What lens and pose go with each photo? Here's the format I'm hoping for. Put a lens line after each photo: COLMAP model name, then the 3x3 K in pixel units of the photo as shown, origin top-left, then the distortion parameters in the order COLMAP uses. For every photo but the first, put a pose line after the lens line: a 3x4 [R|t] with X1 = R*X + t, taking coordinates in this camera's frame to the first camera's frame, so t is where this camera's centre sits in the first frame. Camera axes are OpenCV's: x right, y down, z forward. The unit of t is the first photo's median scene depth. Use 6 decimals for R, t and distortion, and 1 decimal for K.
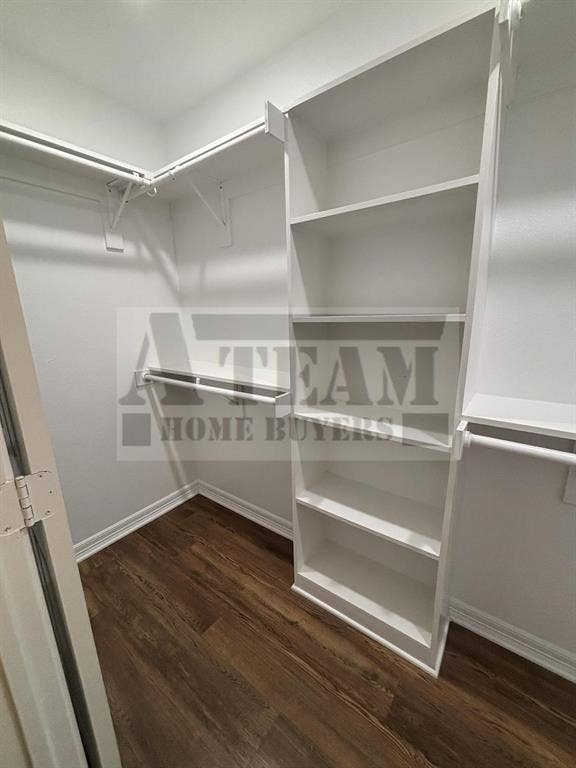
lens RADIAL K [[310.3, 0, 290.0], [0, 310.3, 381.3], [0, 0, 1]] dist [0.002407, 0.001068]
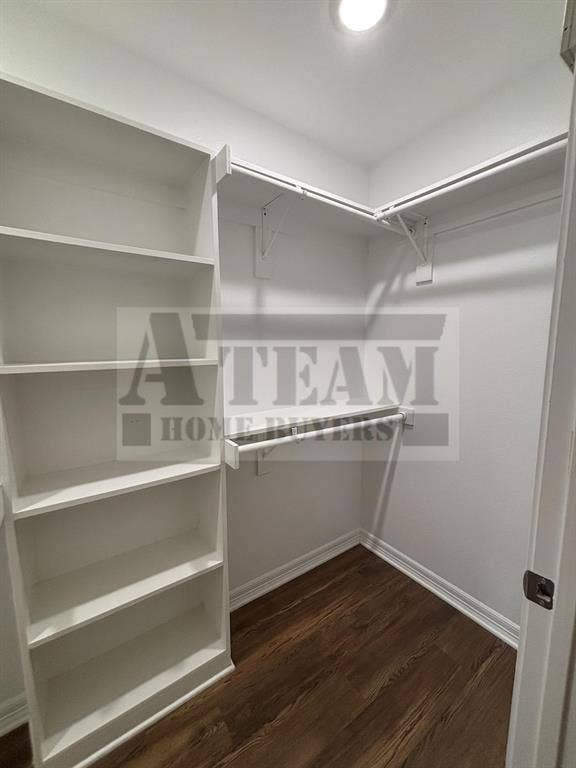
lens RADIAL K [[310.3, 0, 289.3], [0, 310.3, 384.5], [0, 0, 1]] dist [0.002407, 0.001068]
pose [[0.316808, -0.096501, 0.943568, -0.441170], [0.209861, 0.977287, 0.029487, -0.063529], [-0.924982, 0.188676, 0.329864, 0.234846]]
